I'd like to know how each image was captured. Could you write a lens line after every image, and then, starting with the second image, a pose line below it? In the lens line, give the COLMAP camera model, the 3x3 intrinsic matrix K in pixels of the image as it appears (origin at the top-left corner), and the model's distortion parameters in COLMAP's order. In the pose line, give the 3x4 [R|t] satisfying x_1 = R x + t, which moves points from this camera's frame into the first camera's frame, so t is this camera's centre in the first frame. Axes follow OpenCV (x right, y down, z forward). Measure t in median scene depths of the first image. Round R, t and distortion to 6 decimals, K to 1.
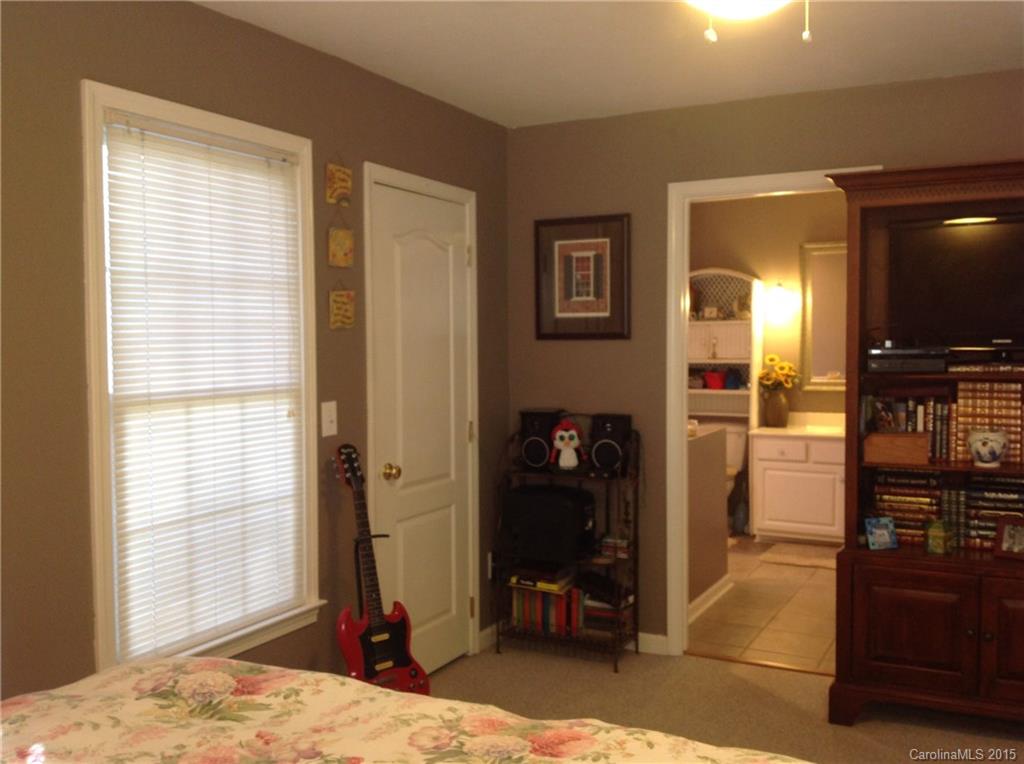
lens RADIAL K [[956.3, 0, 512.0], [0, 956.3, 382.0], [0, 0, 1]] dist [0.212871, -0.498329]
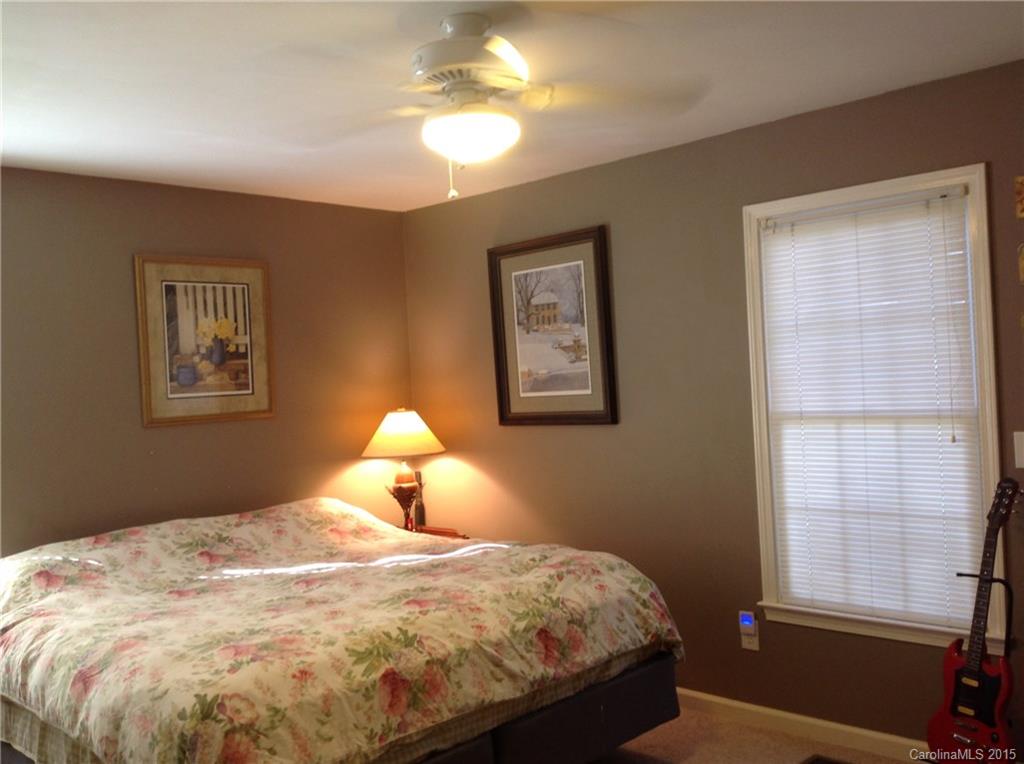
lens RADIAL K [[956.3, 0, 512.0], [0, 956.3, 382.0], [0, 0, 1]] dist [0.212871, -0.498329]
pose [[-0.273623, 0.037173, -0.961118, 0.981153], [0.013451, 0.999303, 0.034820, -0.077079], [0.961743, -0.003401, -0.273932, 0.910898]]
